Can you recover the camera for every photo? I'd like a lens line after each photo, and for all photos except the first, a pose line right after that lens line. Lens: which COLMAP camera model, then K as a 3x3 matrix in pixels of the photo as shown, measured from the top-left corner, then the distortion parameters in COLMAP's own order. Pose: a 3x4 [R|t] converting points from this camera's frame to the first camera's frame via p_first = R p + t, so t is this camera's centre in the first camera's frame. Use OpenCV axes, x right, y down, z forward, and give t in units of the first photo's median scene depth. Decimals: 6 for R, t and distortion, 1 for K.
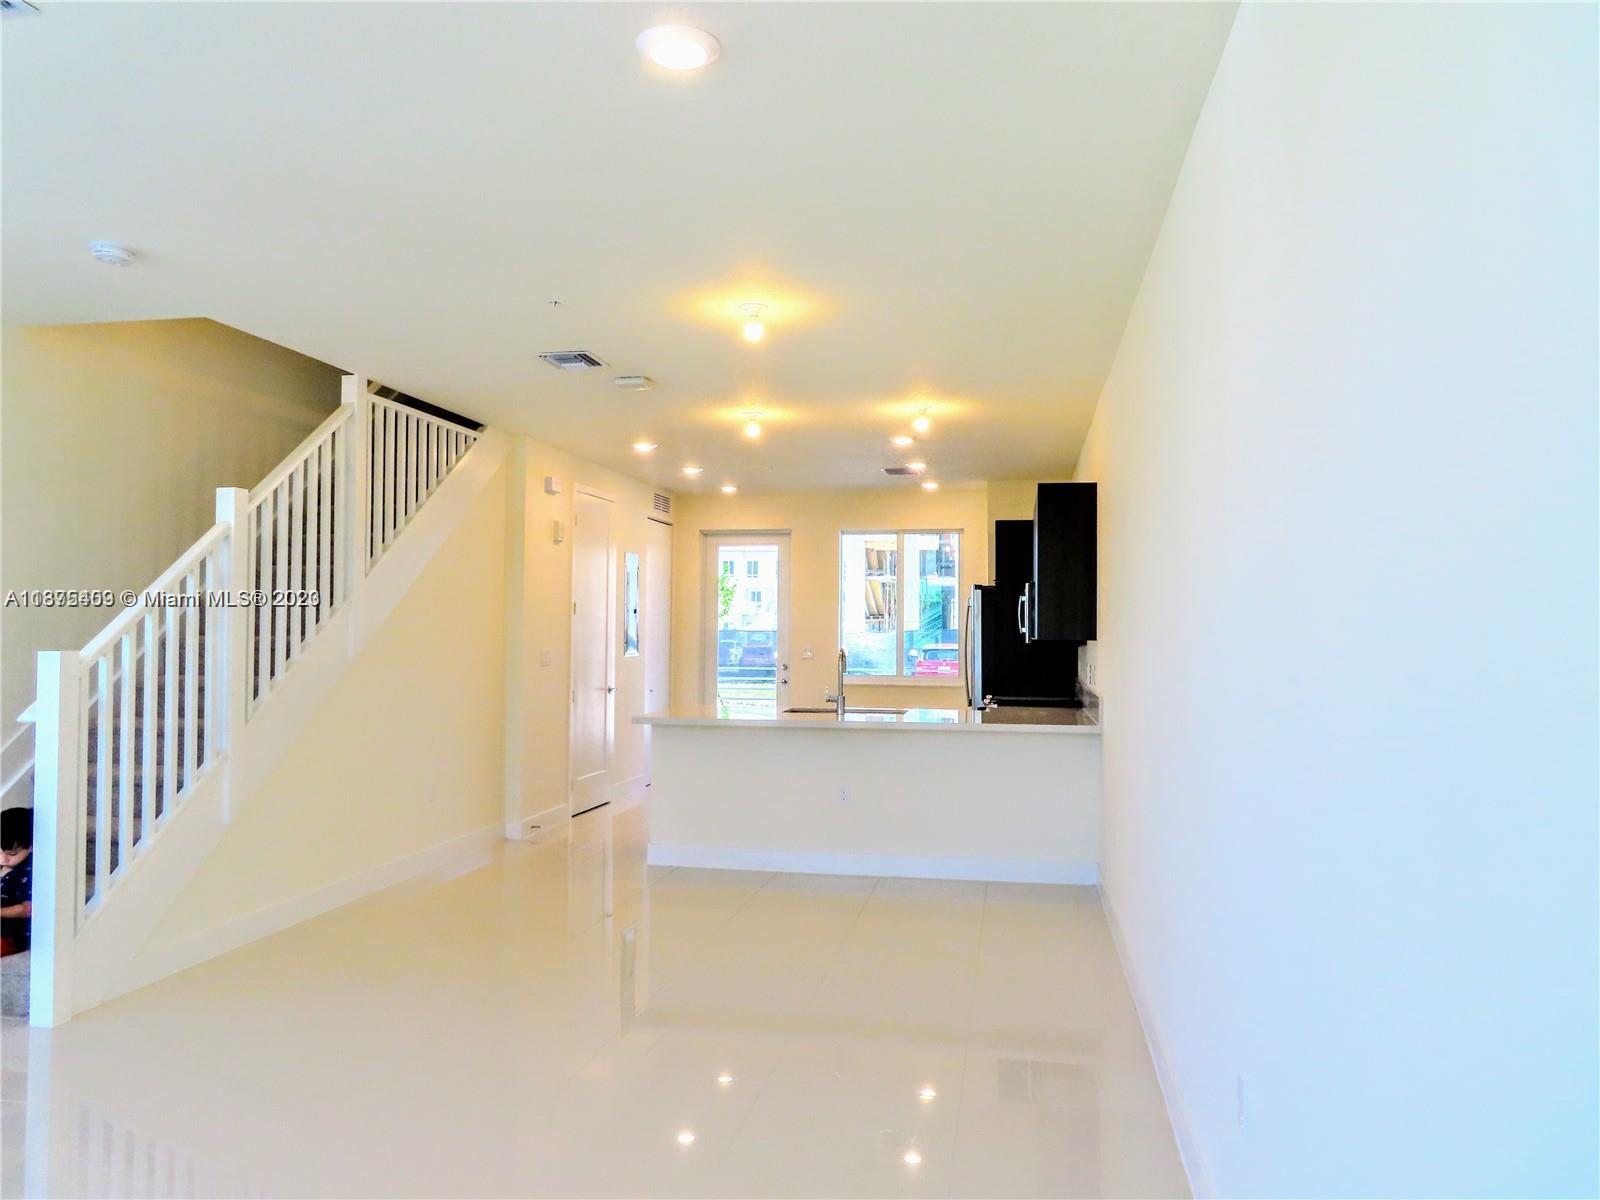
lens RADIAL K [[1168.8, 0, 759.0], [0, 1168.8, 629.1], [0, 0, 1]] dist [0.173956, 0.000495]
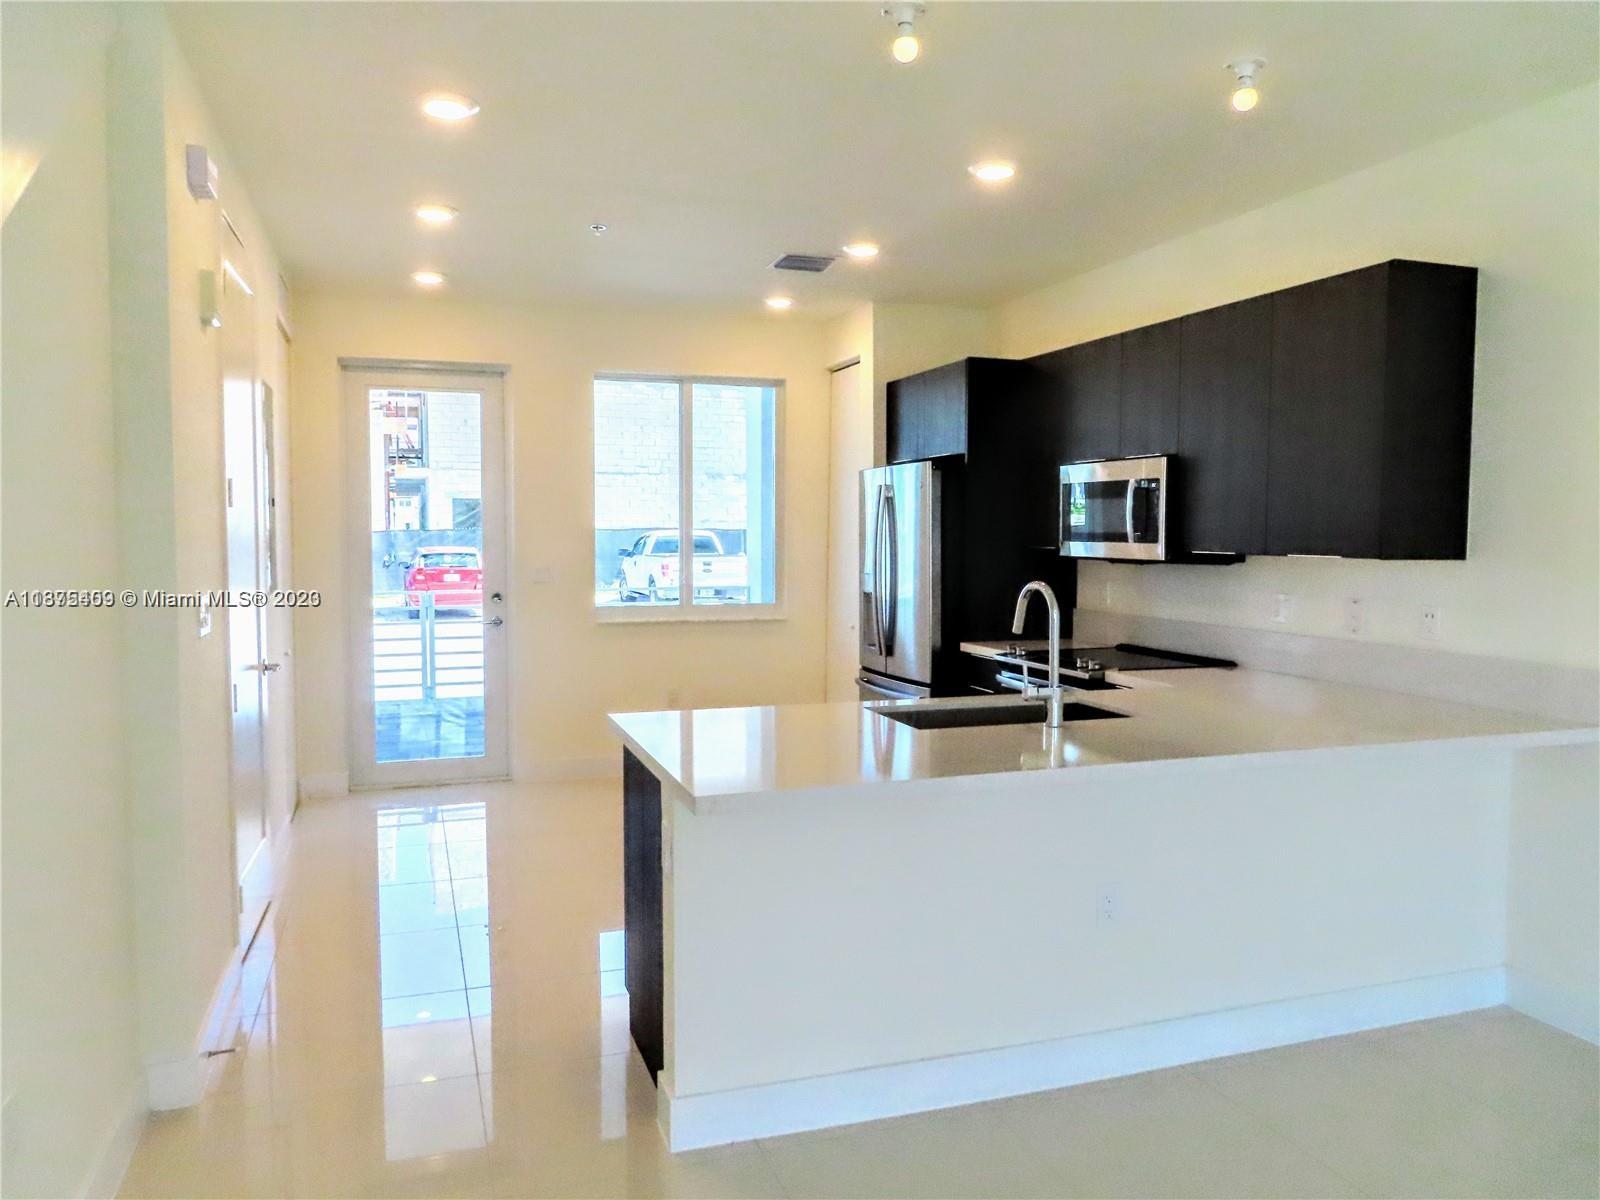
lens RADIAL K [[1149.5, 0, 800.0], [0, 1149.5, 600.0], [0, 0, 1]] dist [-0.006889, 0.003260]
pose [[0.848961, -0.042819, 0.526719, -0.162483], [0.009681, 0.997805, 0.065511, -0.003292], [-0.528368, -0.050517, 0.847512, 0.430838]]
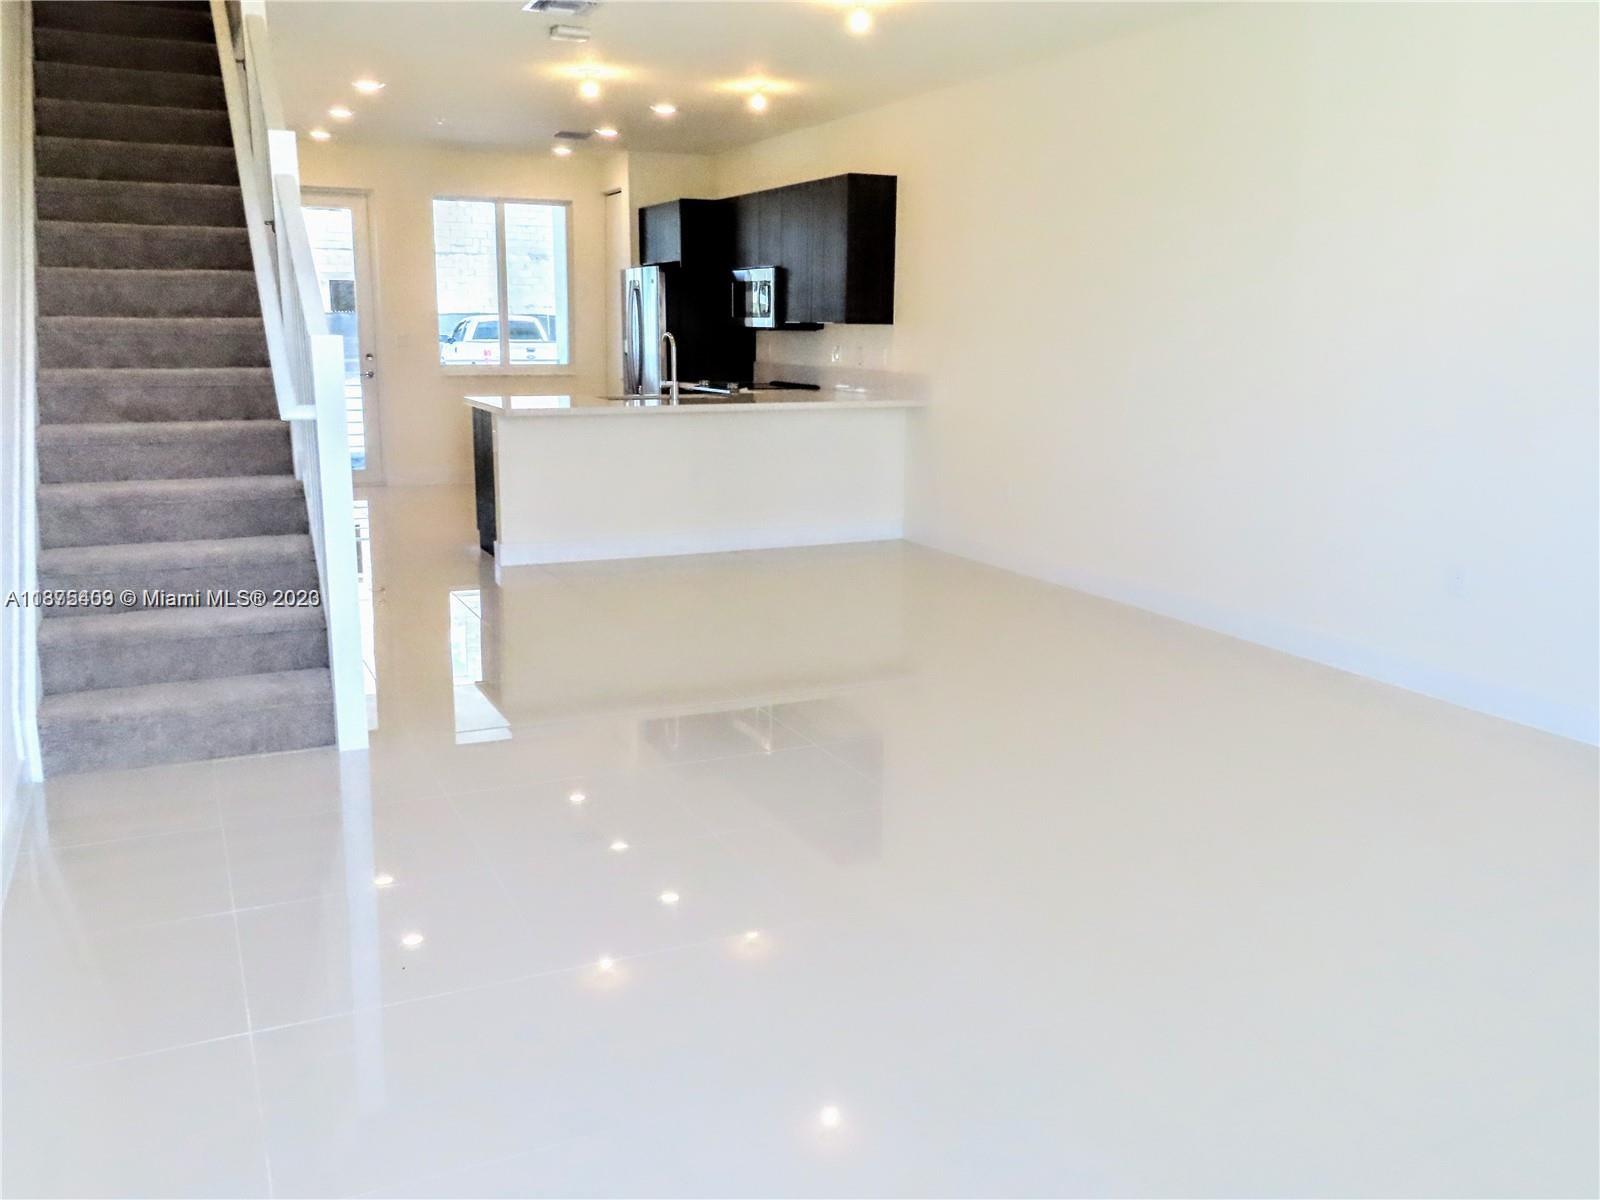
lens RADIAL K [[1327.7, 0, 800.0], [0, 1327.7, 600.0], [0, 0, 1]] dist [0.008624, 0.005037]
pose [[0.785190, -0.131689, 0.605090, -0.356884], [0.001208, 0.977451, 0.211160, 0.001814], [-0.619253, -0.165070, 0.767644, 0.024292]]
